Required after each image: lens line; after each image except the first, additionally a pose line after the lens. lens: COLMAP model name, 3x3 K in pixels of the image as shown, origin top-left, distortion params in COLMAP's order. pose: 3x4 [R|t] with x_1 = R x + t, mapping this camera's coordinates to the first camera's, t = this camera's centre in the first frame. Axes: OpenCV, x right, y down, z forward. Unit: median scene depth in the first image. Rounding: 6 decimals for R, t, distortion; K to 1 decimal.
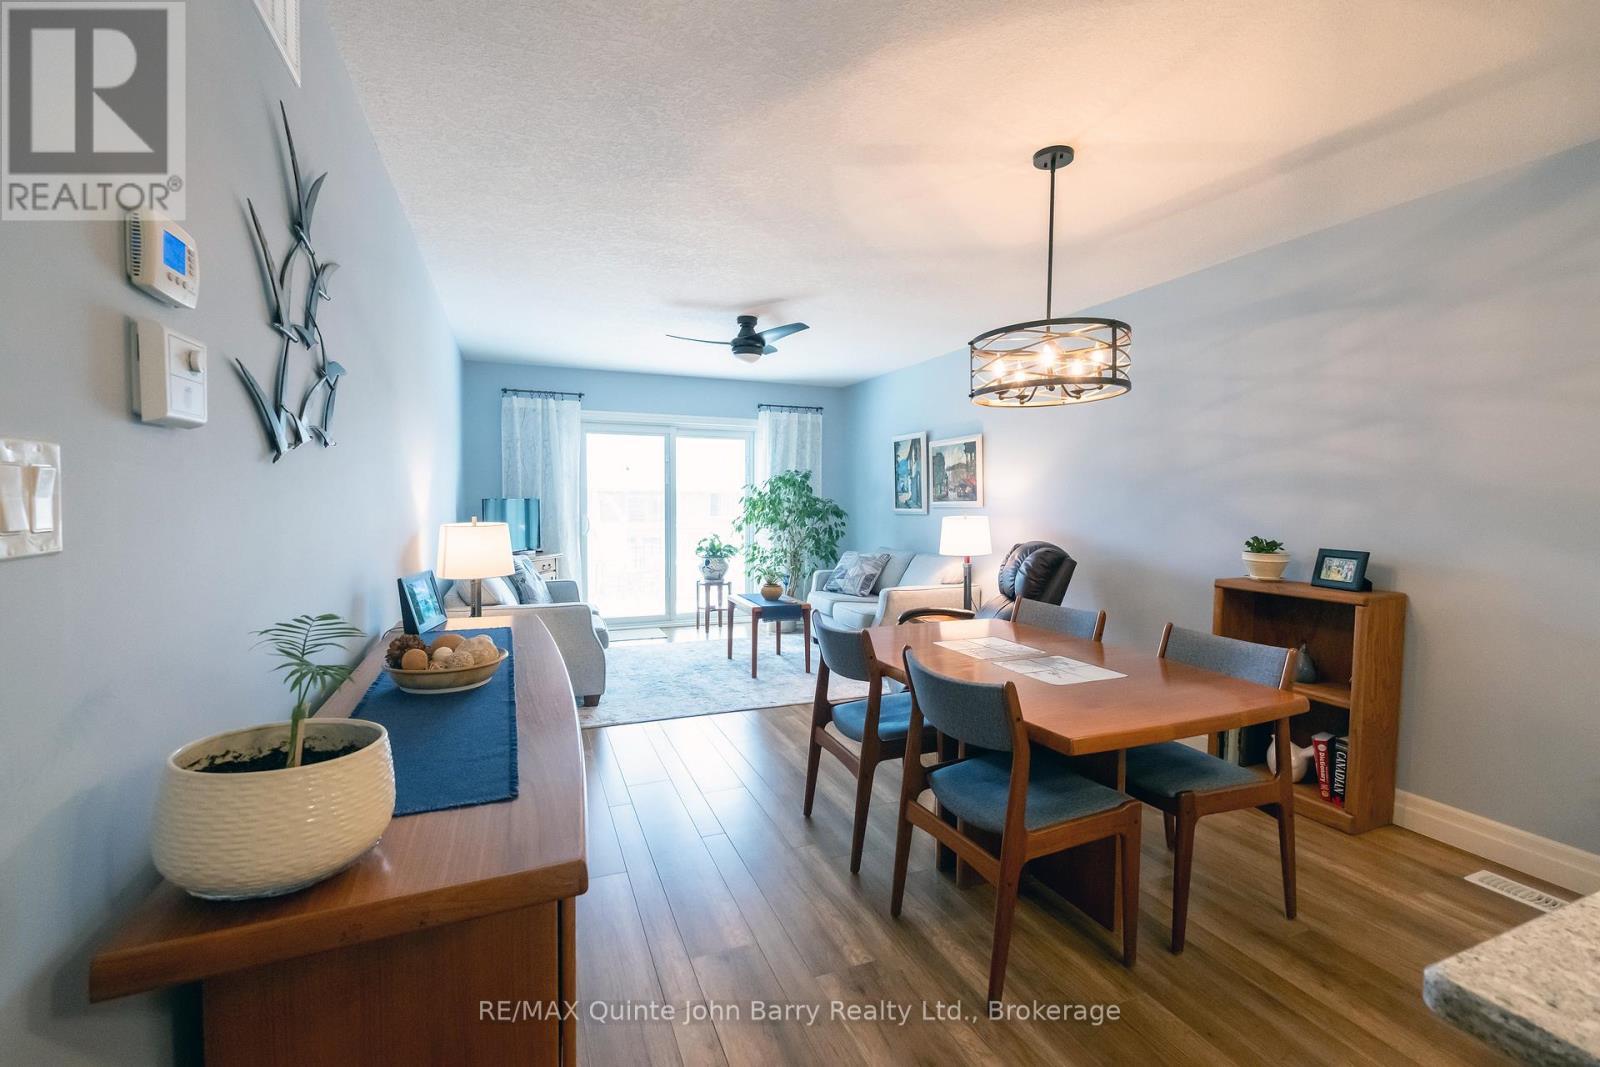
lens RADIAL K [[699.1, 0, 831.5], [0, 699.1, 514.3], [0, 0, 1]] dist [0.000502, 0.000056]
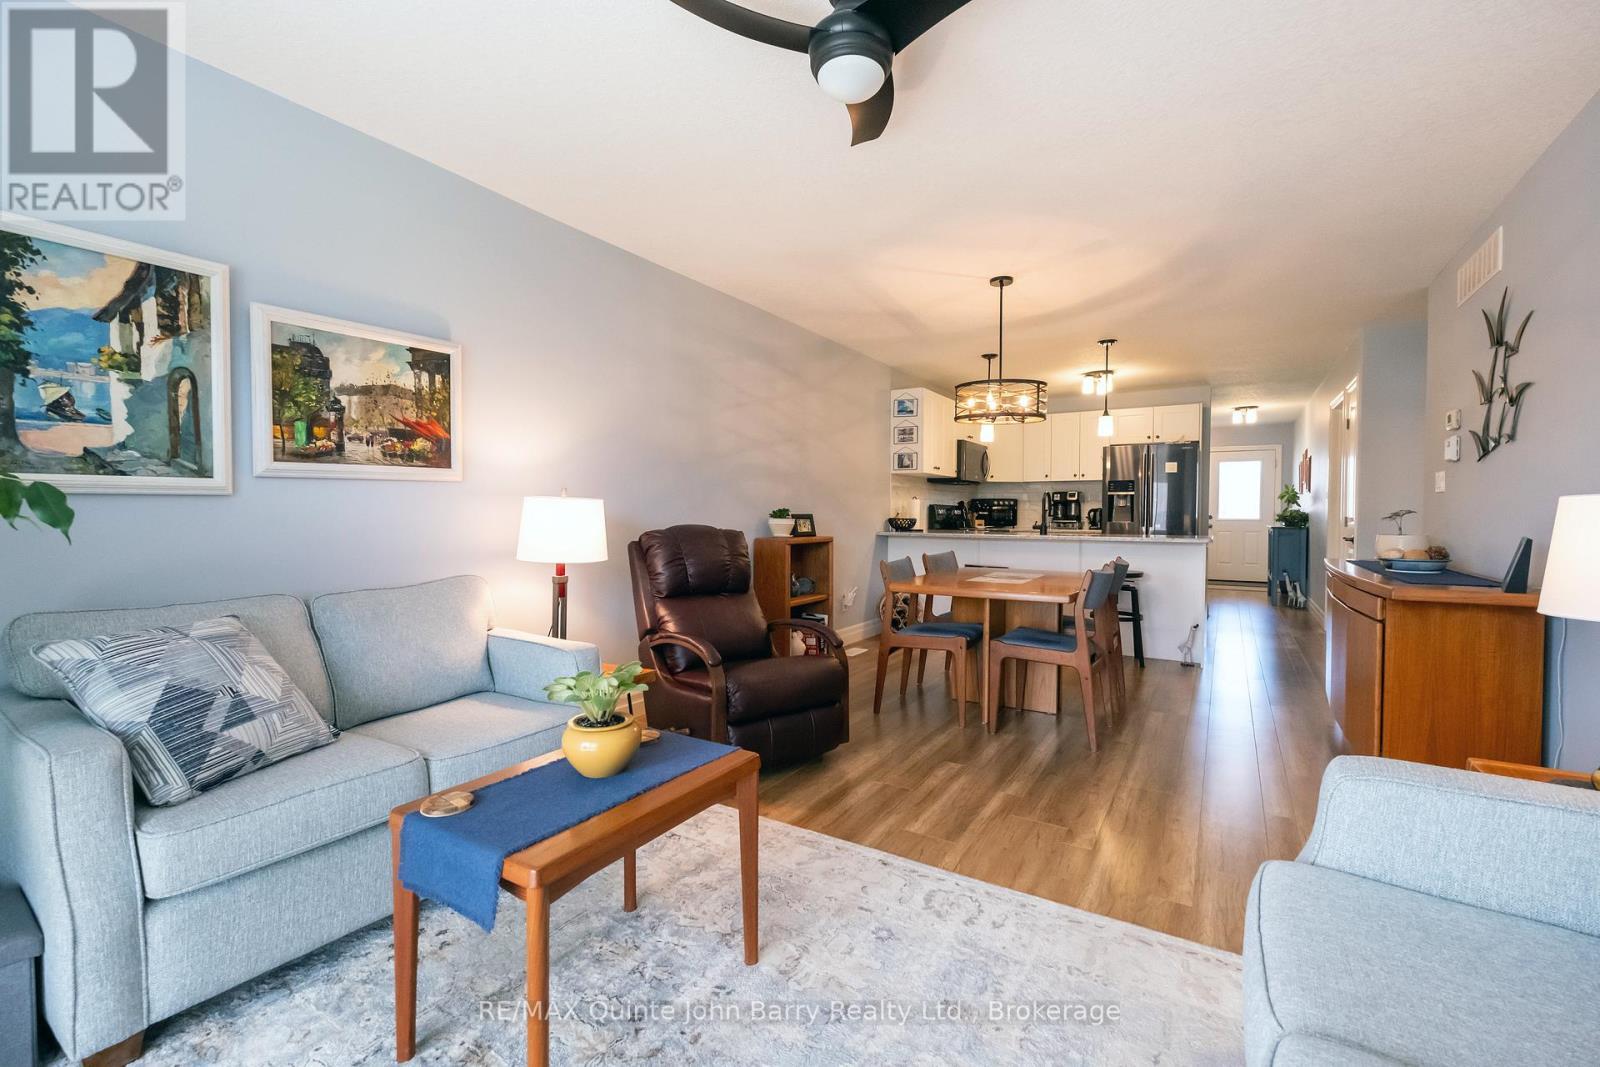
lens RADIAL K [[705.2, 0, 768.0], [0, 705.2, 526.2], [0, 0, 1]] dist [-0.001076, -0.000167]
pose [[-0.545078, -0.026241, 0.837975, -0.322787], [0.012057, 0.999161, 0.039132, 0.005576], [-0.838299, 0.031433, -0.544304, 0.948670]]
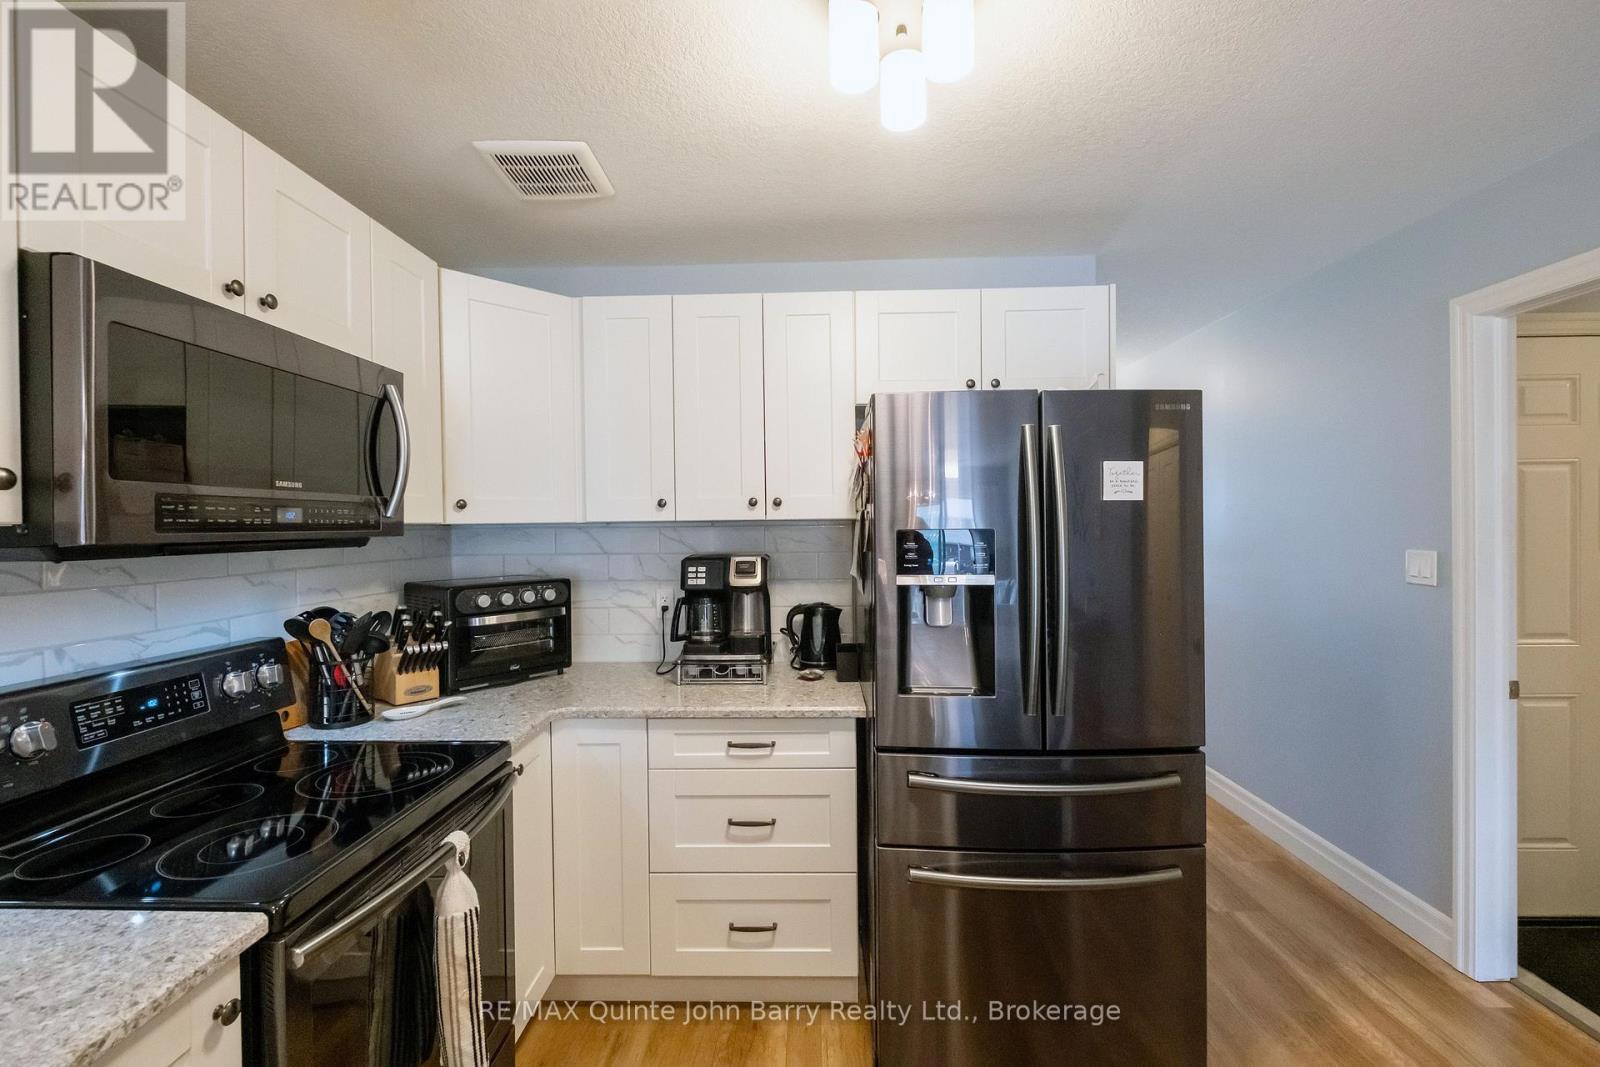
lens RADIAL K [[715.4, 0, 800.0], [0, 715.4, 533.5], [0, 0, 1]] dist [-0.001198, -0.000450]
pose [[-0.905194, -0.000232, 0.424998, 0.267009], [0.017749, 0.999107, 0.038348, -0.027350], [-0.424627, 0.042256, -0.904382, 0.112035]]
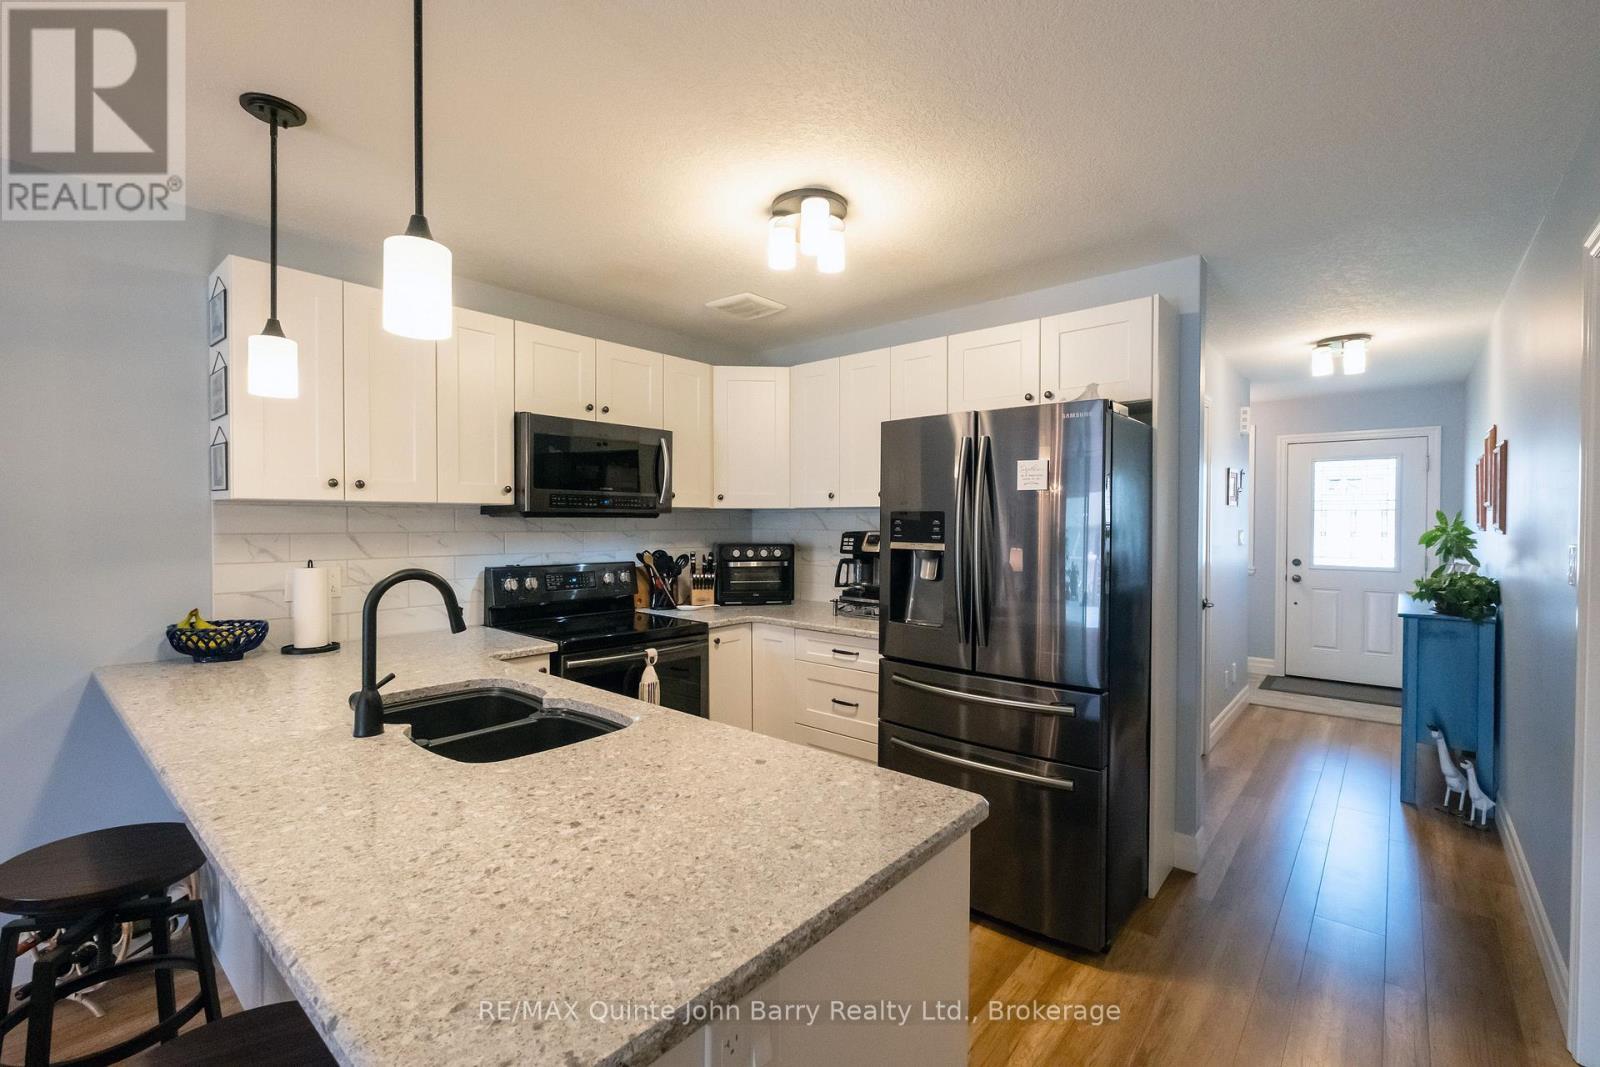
lens RADIAL K [[693.7, 0, 775.0], [0, 693.7, 532.5], [0, 0, 1]] dist [-0.012157, -0.000092]
pose [[-0.406884, -0.022016, 0.913215, -0.007863], [0.017574, 0.999336, 0.031922, -0.018961], [-0.913311, 0.029037, -0.406227, 0.069082]]
